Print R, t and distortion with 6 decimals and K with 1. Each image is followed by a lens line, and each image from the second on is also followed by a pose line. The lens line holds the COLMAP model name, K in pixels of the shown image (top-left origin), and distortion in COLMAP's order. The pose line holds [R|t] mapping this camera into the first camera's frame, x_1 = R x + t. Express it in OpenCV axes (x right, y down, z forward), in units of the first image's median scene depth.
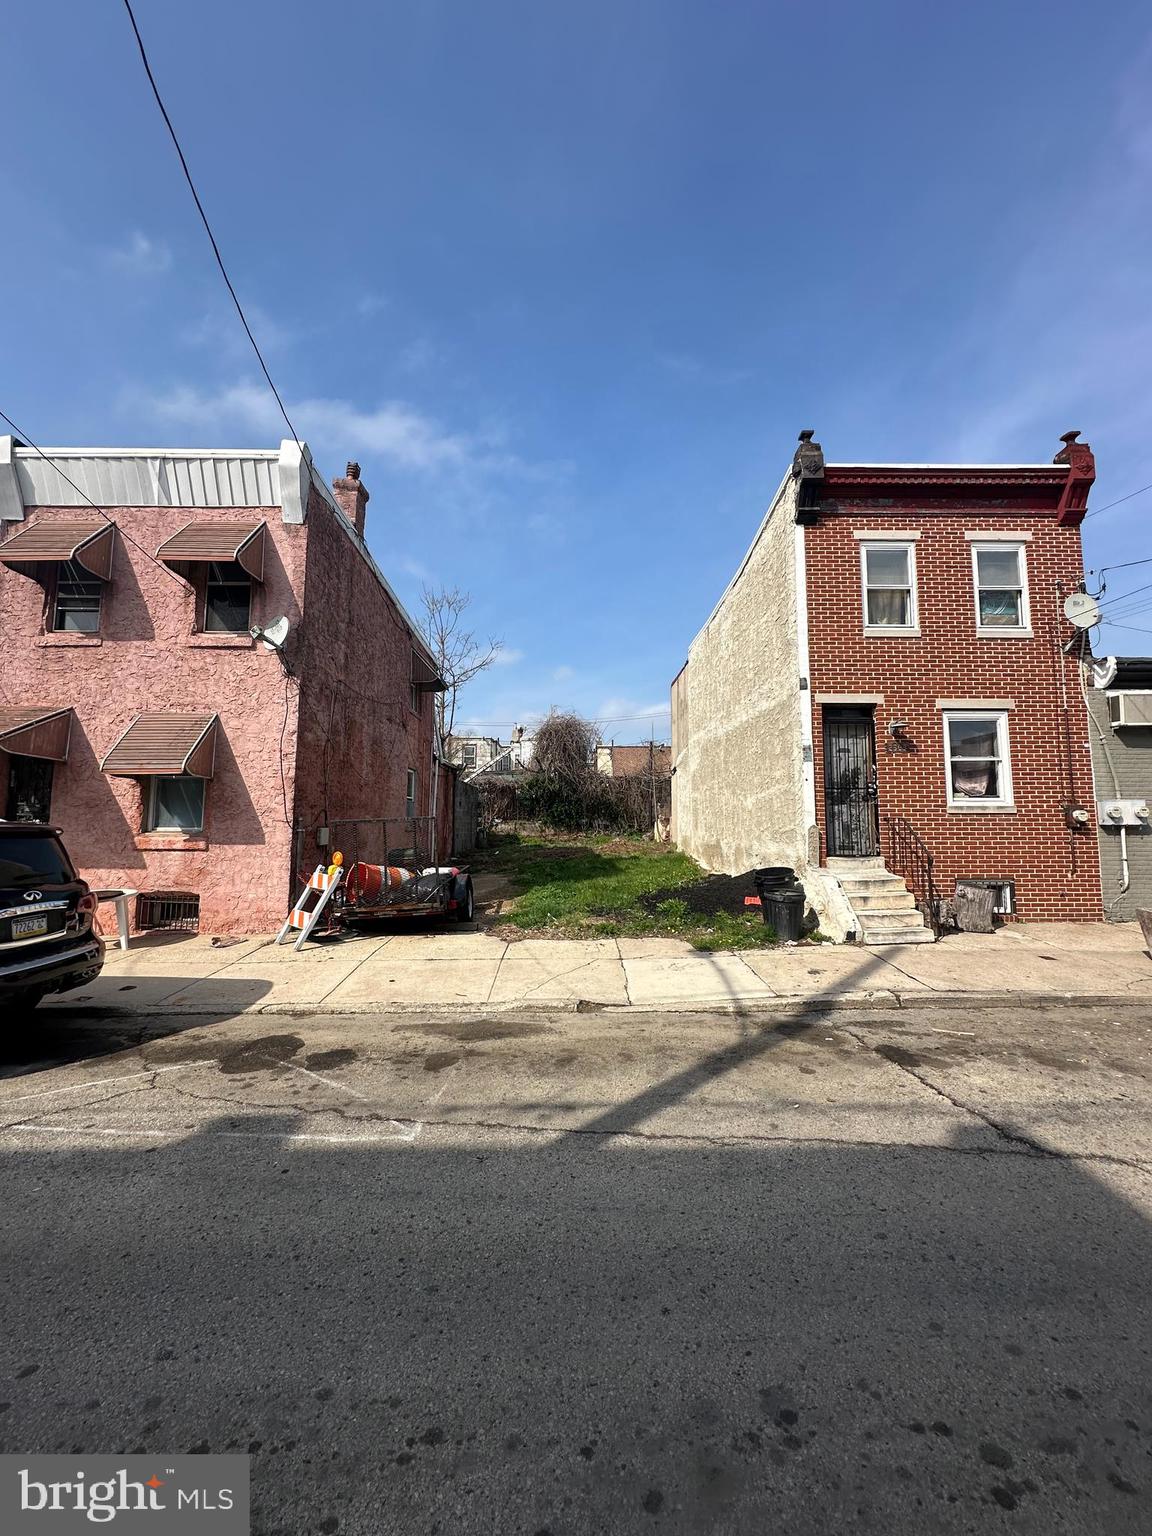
lens RADIAL K [[612.4, 0, 581.6], [0, 612.4, 765.9], [0, 0, 1]] dist [-0.000953, 0.000476]
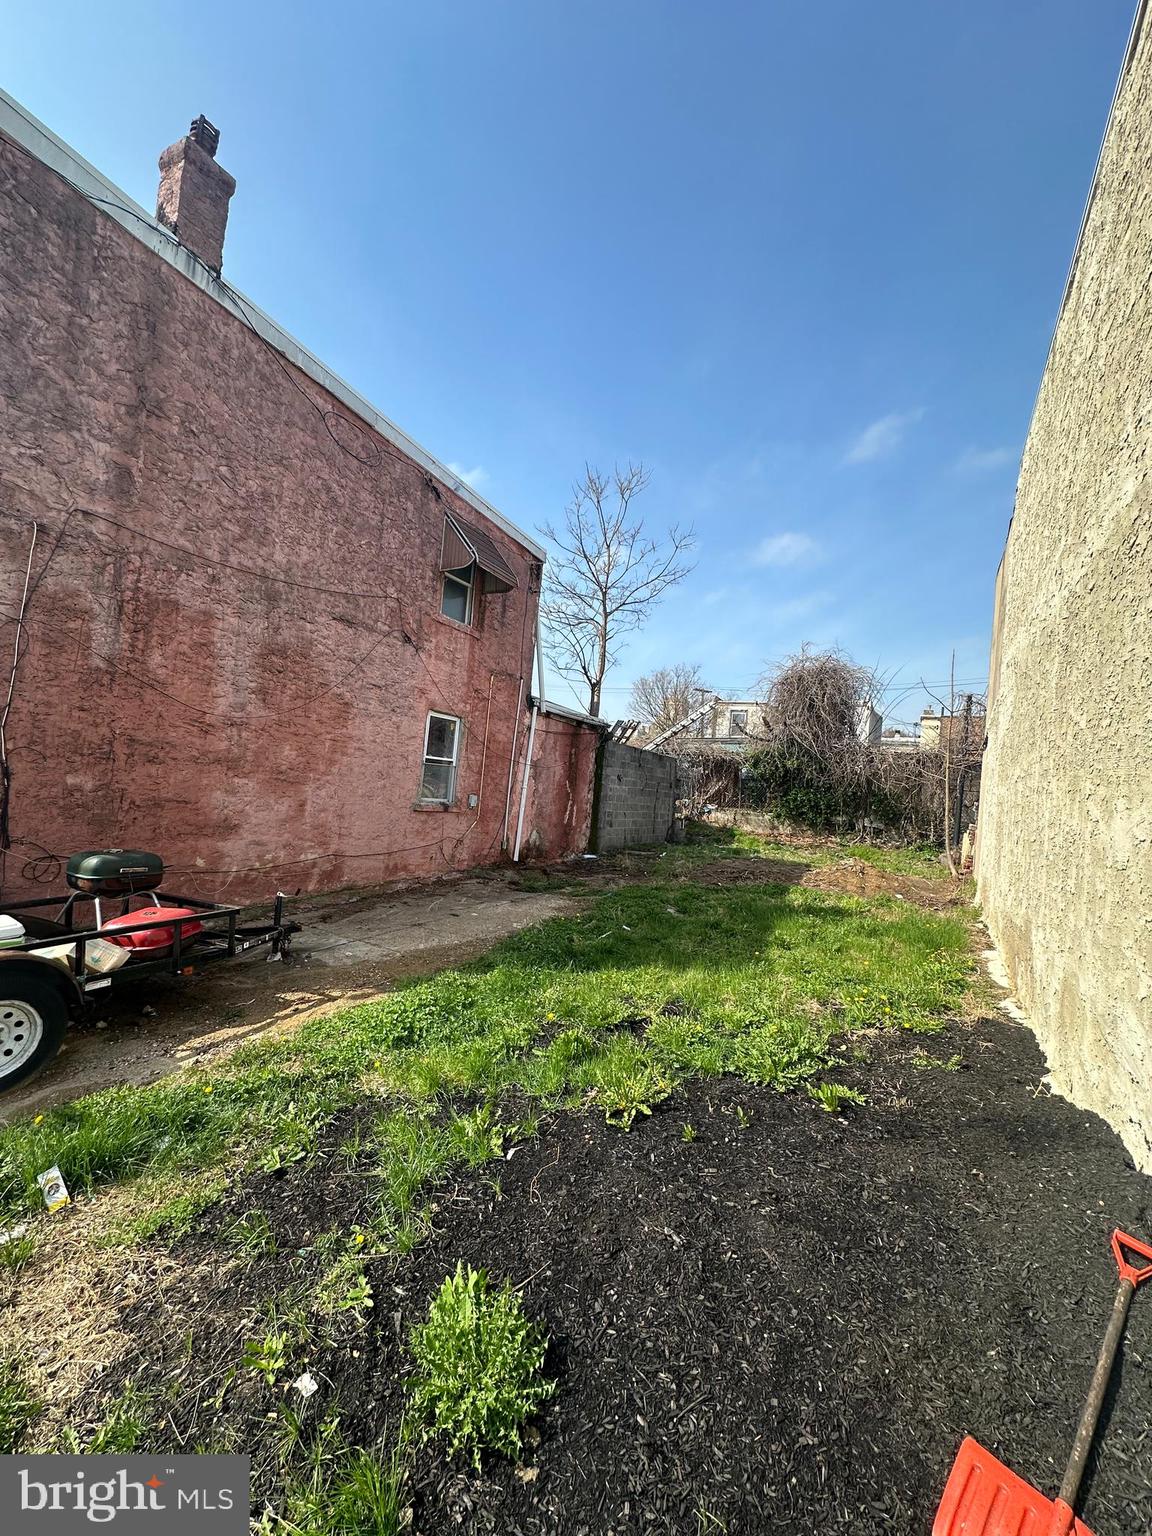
lens RADIAL K [[612.4, 0, 577.9], [0, 612.4, 766.0], [0, 0, 1]] dist [-0.000953, 0.000476]
pose [[0.858304, 0.058249, -0.509825, 0.175477], [-0.039023, 0.998069, 0.048336, 0.024886], [0.511655, -0.021592, 0.858919, 0.568646]]
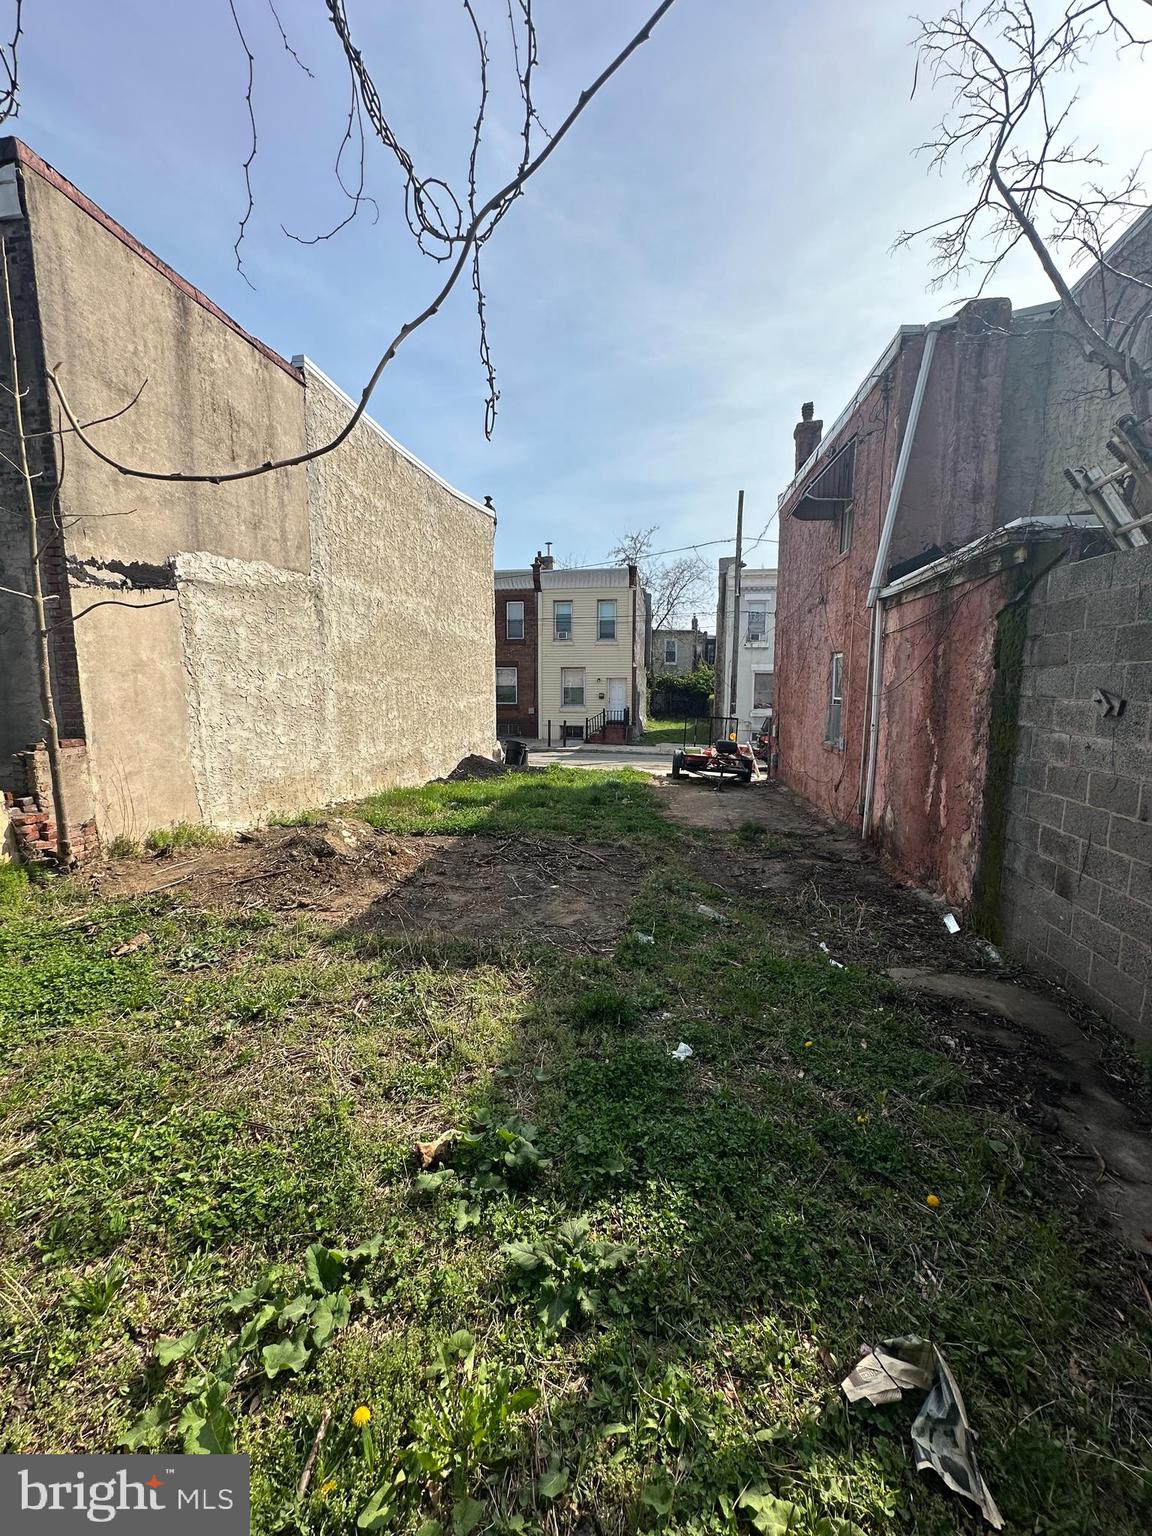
lens RADIAL K [[612.4, 0, 579.9], [0, 612.4, 767.9], [0, 0, 1]] dist [-0.000953, 0.000476]
pose [[-0.985434, -0.026141, 0.168037, -0.139022], [-0.021179, 0.999287, 0.031250, 0.117251], [-0.168734, 0.027236, -0.985285, 1.793149]]
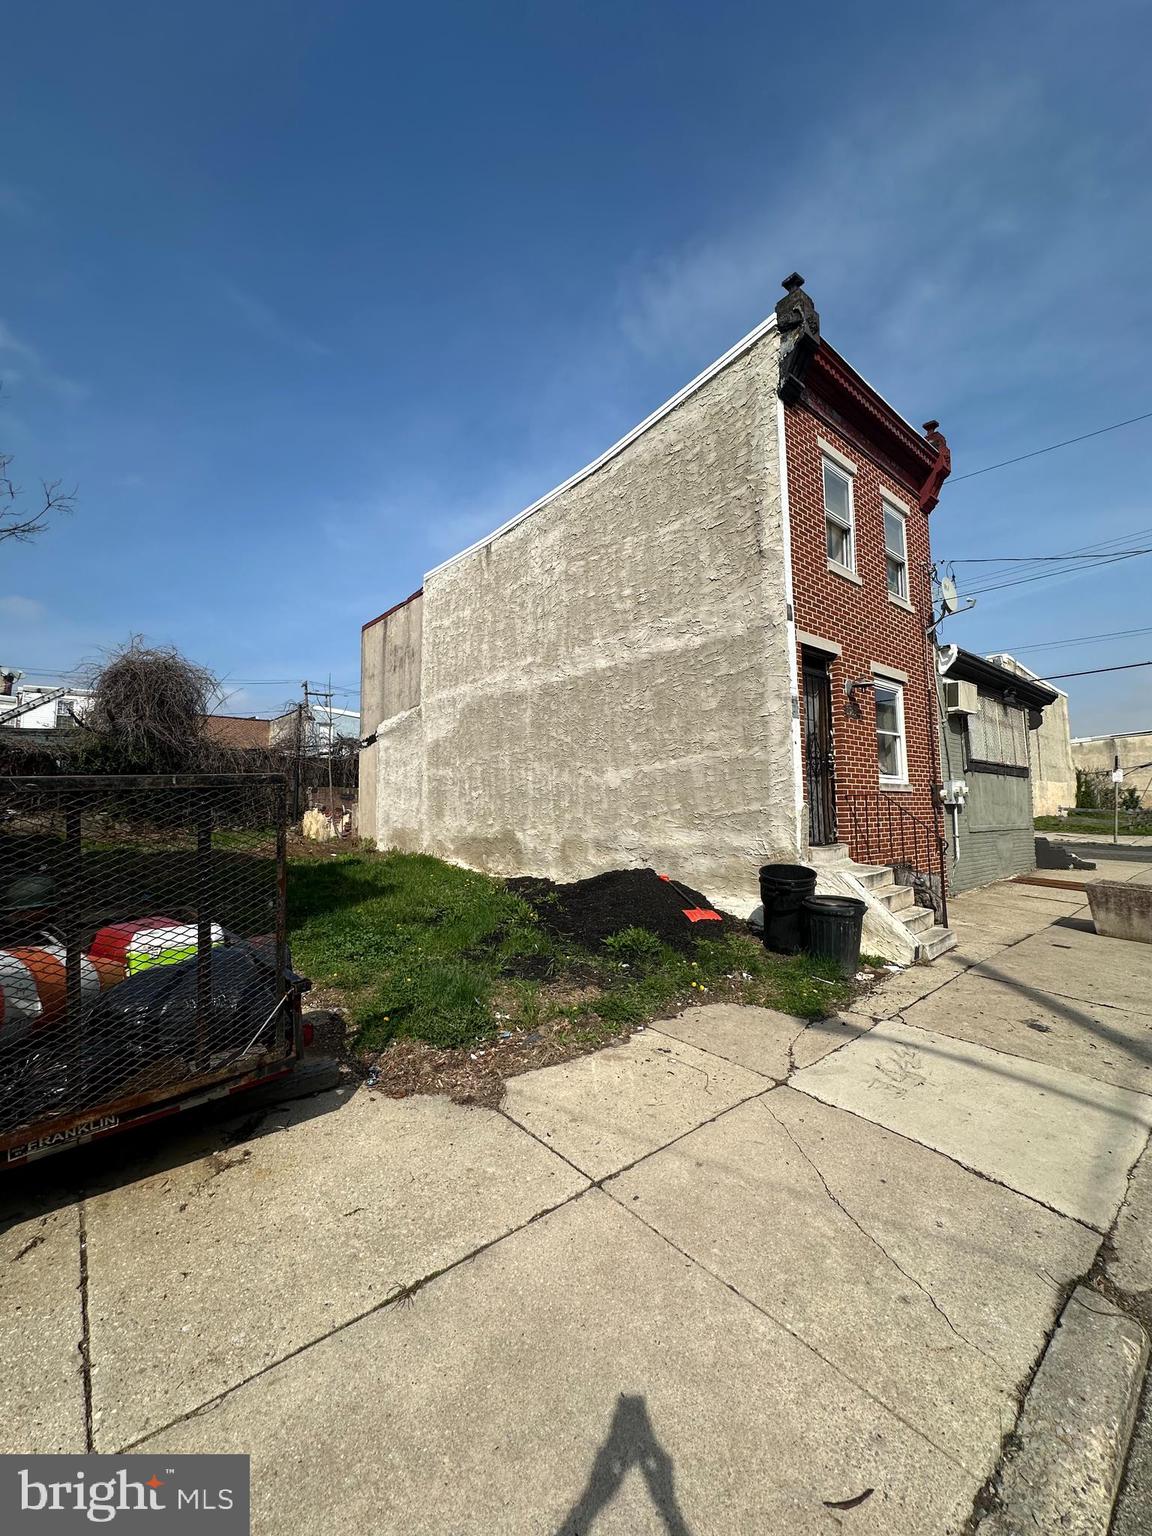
lens RADIAL K [[612.4, 0, 577.3], [0, 612.4, 764.6], [0, 0, 1]] dist [-0.000953, 0.000476]
pose [[0.766817, 0.041793, 0.640504, -0.189201], [-0.048259, 0.998807, -0.007397, 0.042060], [-0.640049, -0.025238, 0.767919, 0.382681]]
